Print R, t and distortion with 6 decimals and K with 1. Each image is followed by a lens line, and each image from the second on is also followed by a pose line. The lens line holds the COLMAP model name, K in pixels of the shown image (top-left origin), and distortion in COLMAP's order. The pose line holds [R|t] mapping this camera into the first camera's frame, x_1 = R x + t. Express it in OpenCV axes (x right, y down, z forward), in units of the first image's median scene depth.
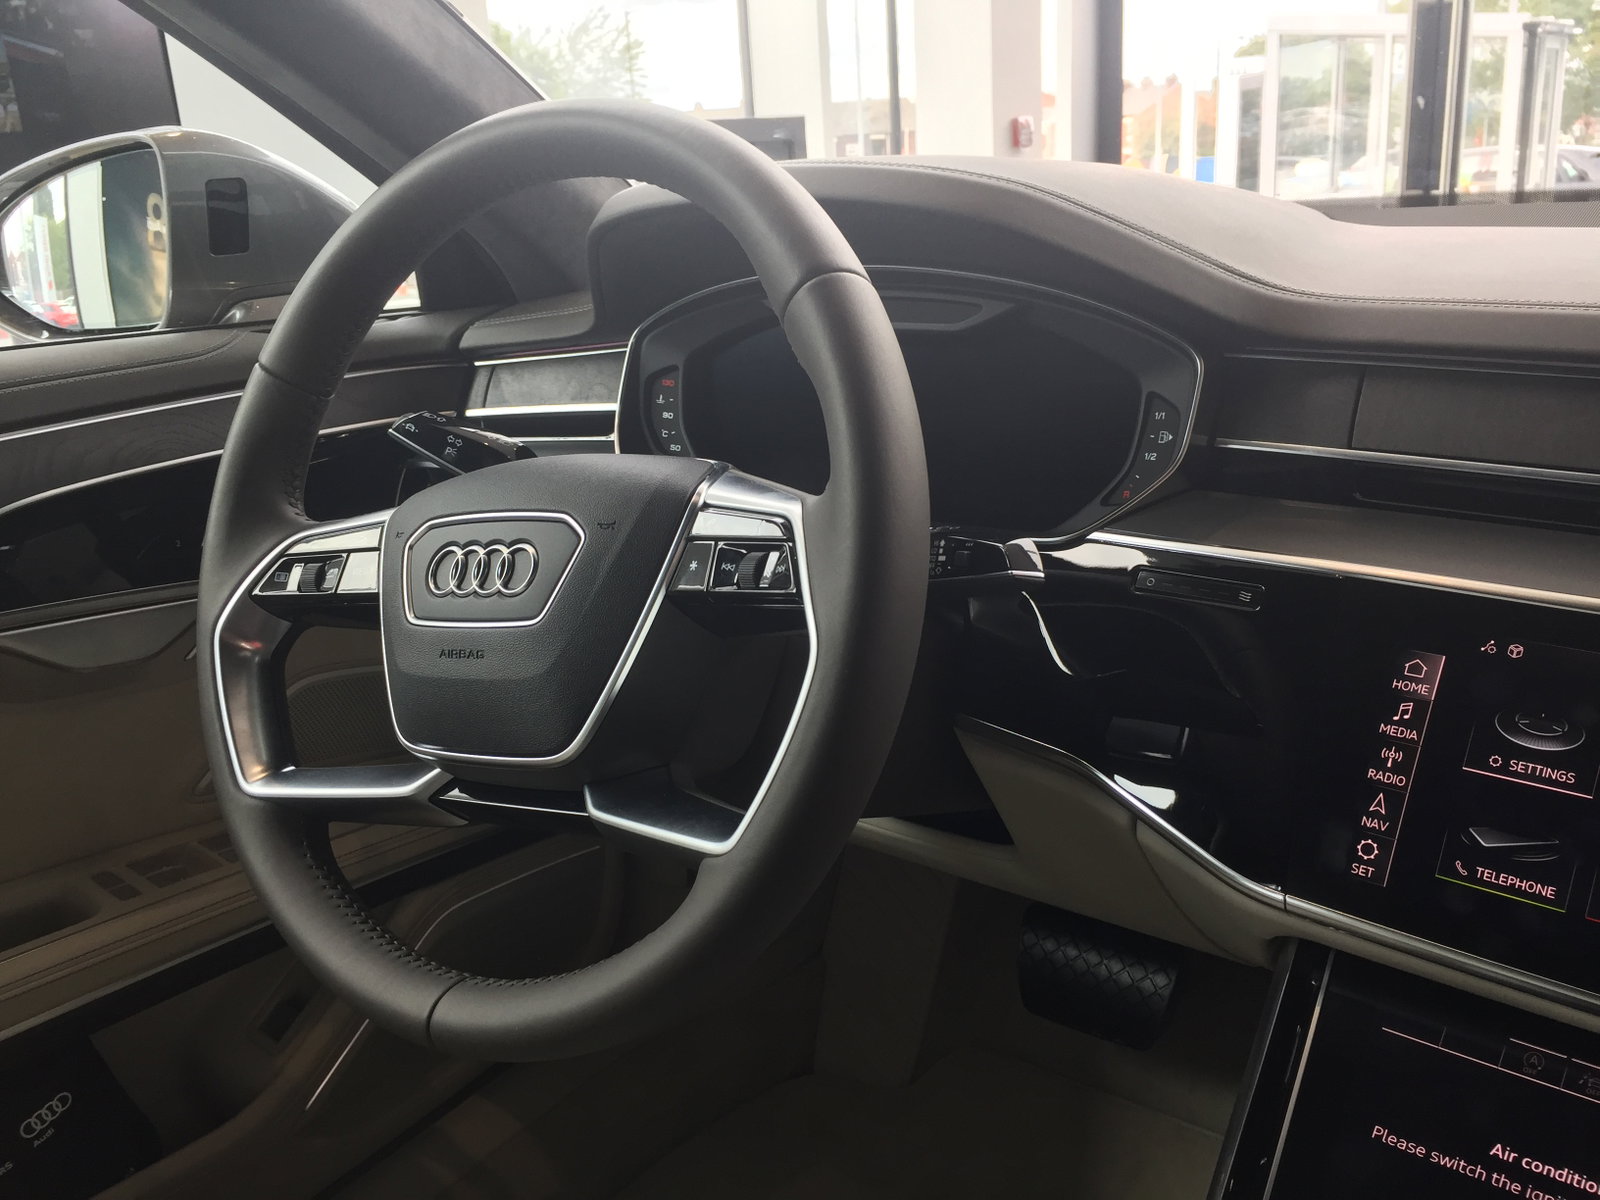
lens RADIAL K [[1378.2, 0, 788.1], [0, 1378.2, 565.1], [0, 0, 1]] dist [0.043311, -0.077957]
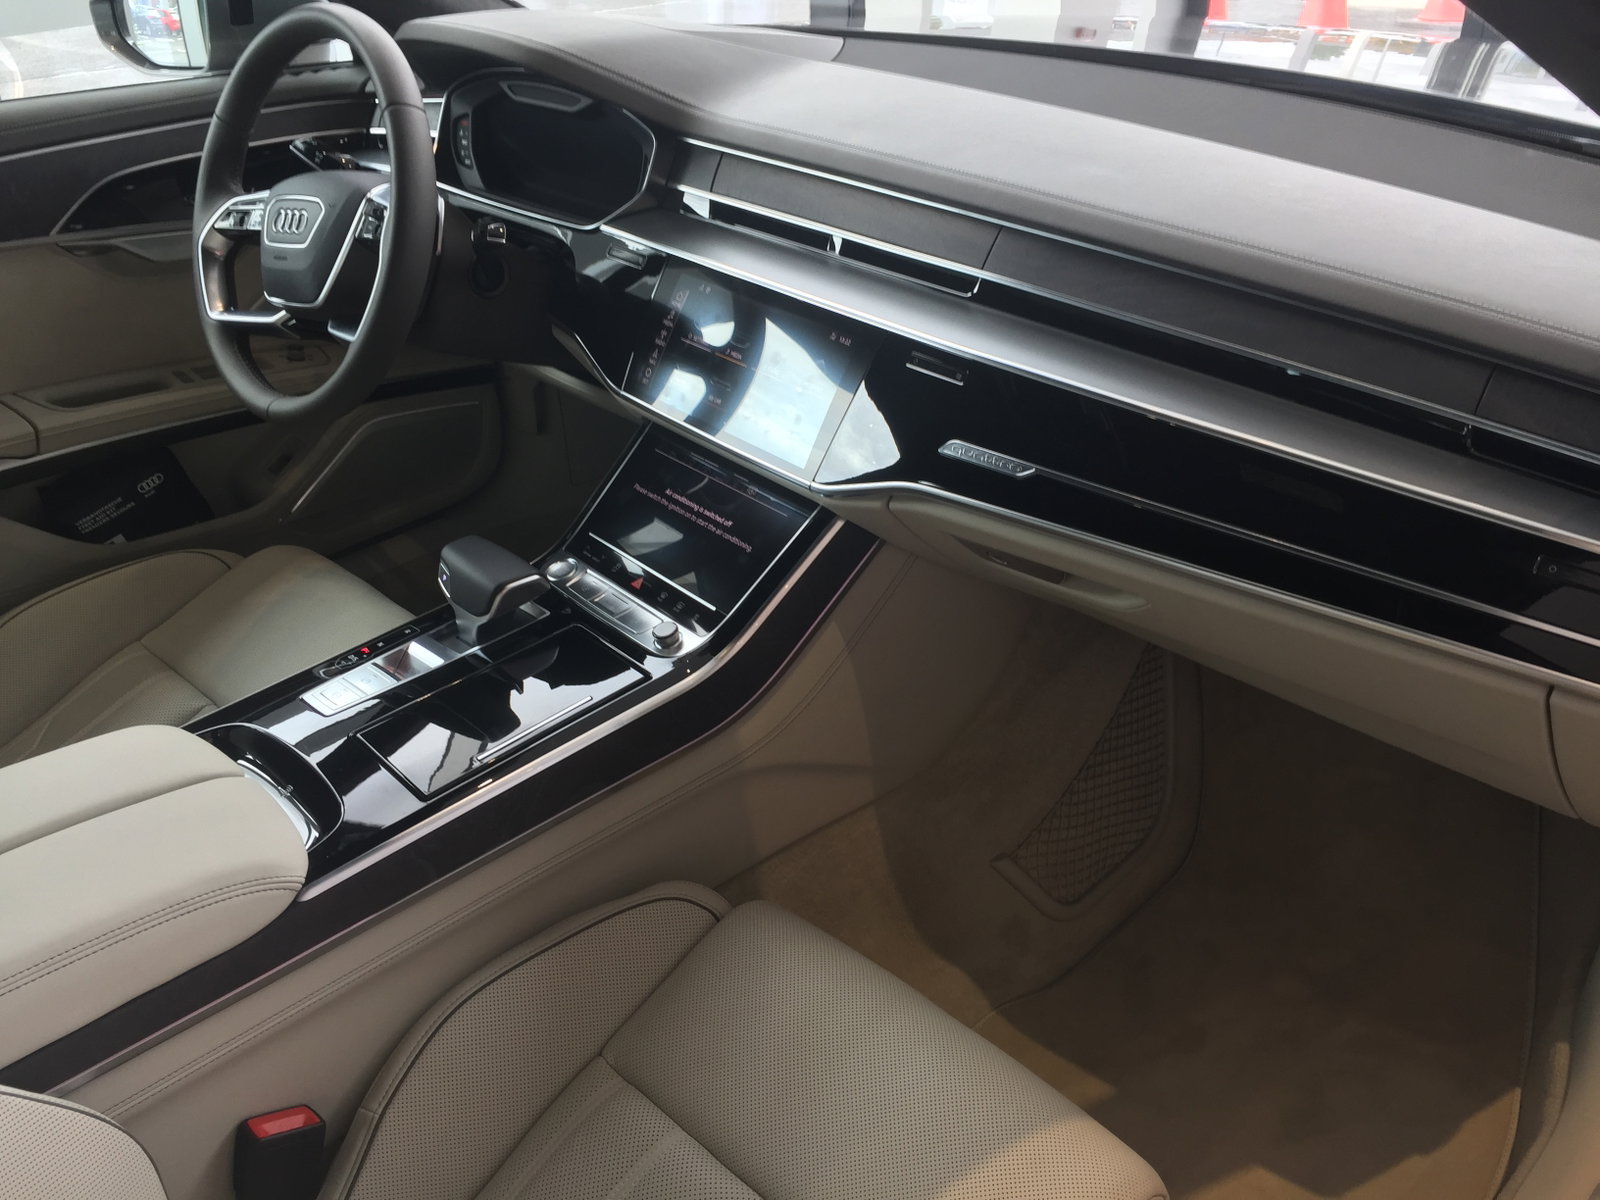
lens RADIAL K [[1378.2, 0, 808.0], [0, 1378.2, 595.4], [0, 0, 1]] dist [0.043311, -0.077957]
pose [[0.989548, 0.099289, -0.104579, 0.957693], [-0.070575, 0.965871, 0.249224, -0.032295], [0.125755, -0.239238, 0.962783, -1.300885]]
